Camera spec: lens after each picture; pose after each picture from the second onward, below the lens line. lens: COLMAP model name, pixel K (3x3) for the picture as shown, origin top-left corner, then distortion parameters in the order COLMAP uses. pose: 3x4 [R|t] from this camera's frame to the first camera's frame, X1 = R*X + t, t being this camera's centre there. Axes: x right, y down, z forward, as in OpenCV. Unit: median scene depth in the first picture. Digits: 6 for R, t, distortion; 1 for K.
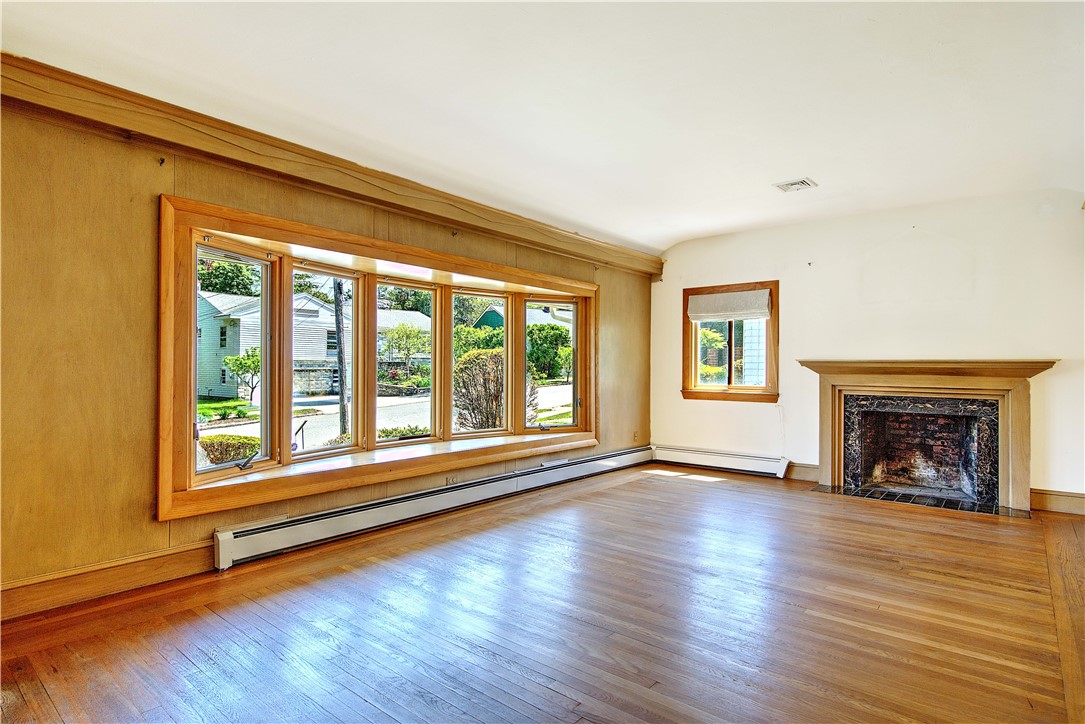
lens RADIAL K [[570.5, 0, 542.4], [0, 570.5, 360.2], [0, 0, 1]] dist [0.005524, 0.000705]
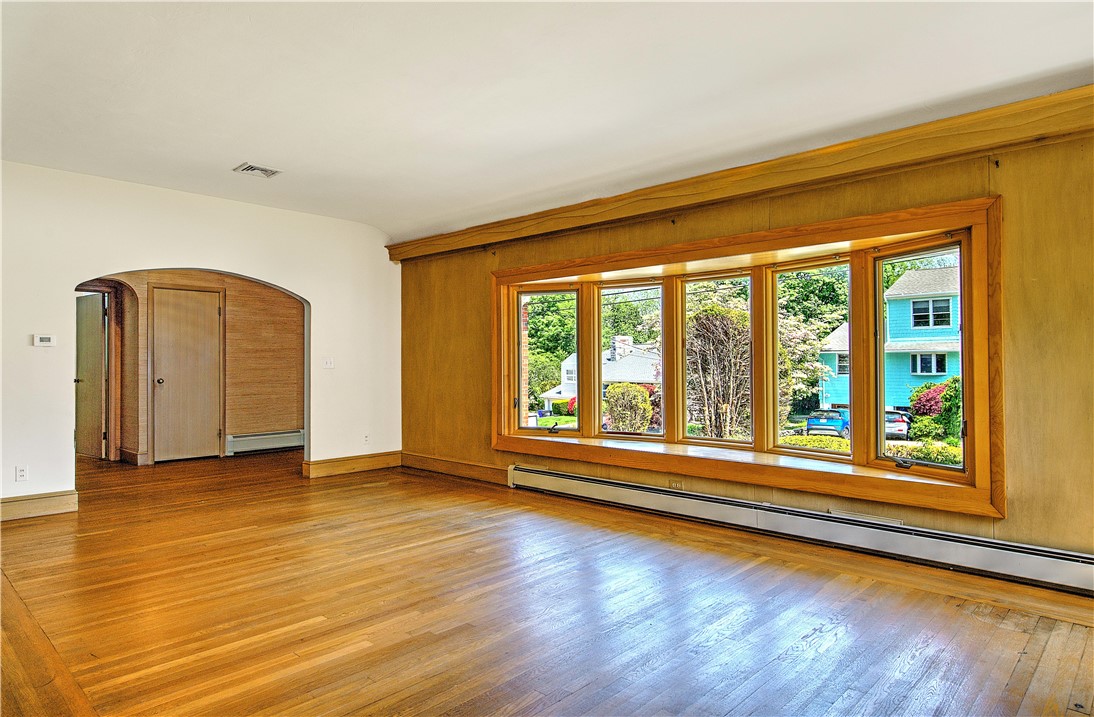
lens RADIAL K [[637.8, 0, 555.3], [0, 637.8, 356.6], [0, 0, 1]] dist [0.016778, -0.003853]
pose [[-0.052284, -0.016050, -0.998503, 0.775378], [0.017886, 0.999695, -0.017005, 0.012201], [0.998472, -0.018748, -0.051981, 0.738204]]
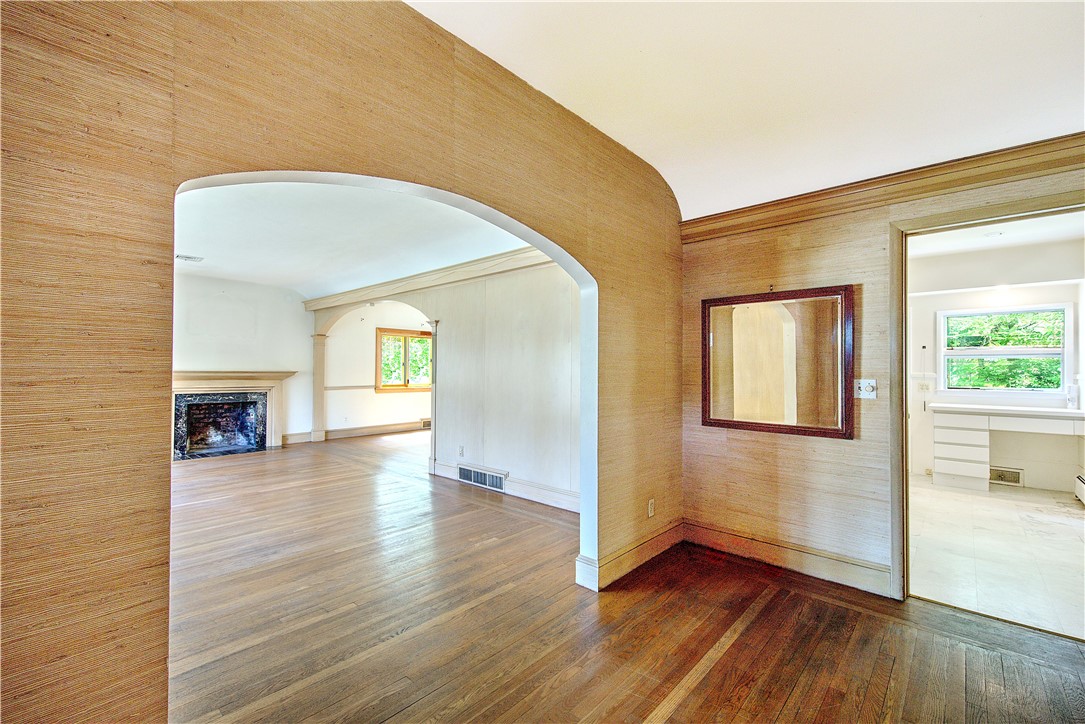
lens RADIAL K [[472.7, 0, 536.6], [0, 472.7, 367.1], [0, 0, 1]] dist [0.011019, -0.000101]
pose [[0.066523, 0.001473, 0.997784, -0.670451], [-0.019259, 0.999815, -0.000192, -0.028716], [-0.997599, -0.019204, 0.066540, -0.009513]]
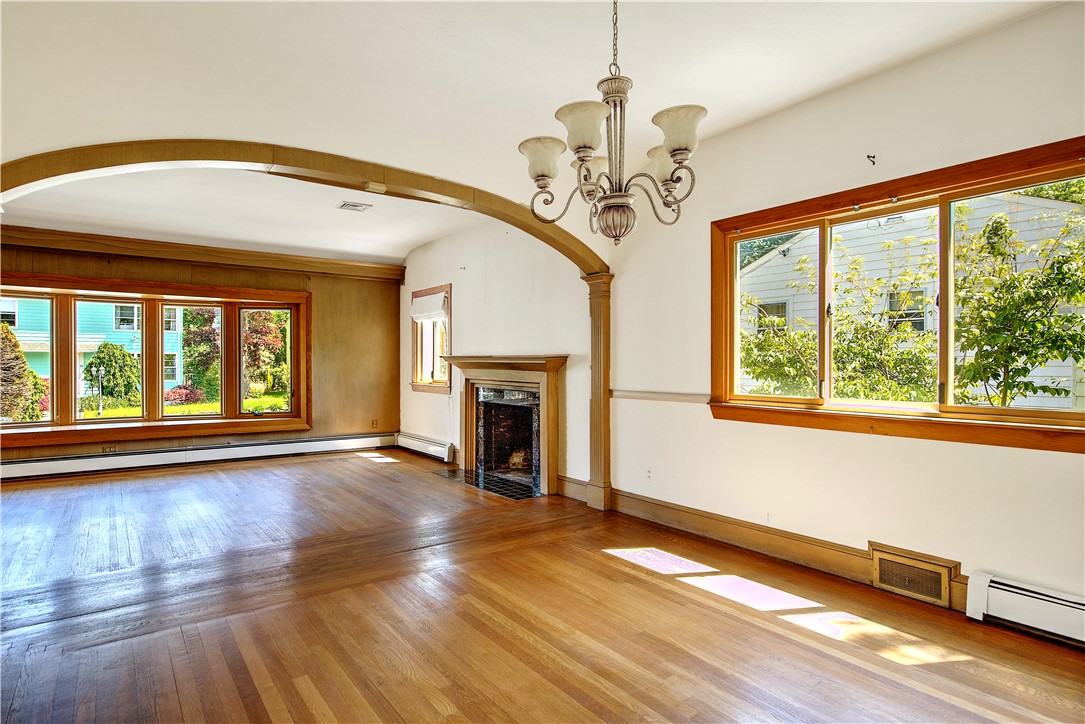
lens RADIAL K [[588.8, 0, 544.9], [0, 588.8, 367.3], [0, 0, 1]] dist [0.002832, 0.000519]
pose [[0.969993, -0.001508, -0.243127, 0.985441], [0.007293, 0.999711, 0.022899, -0.003328], [0.243022, -0.023985, 0.969724, -0.064483]]
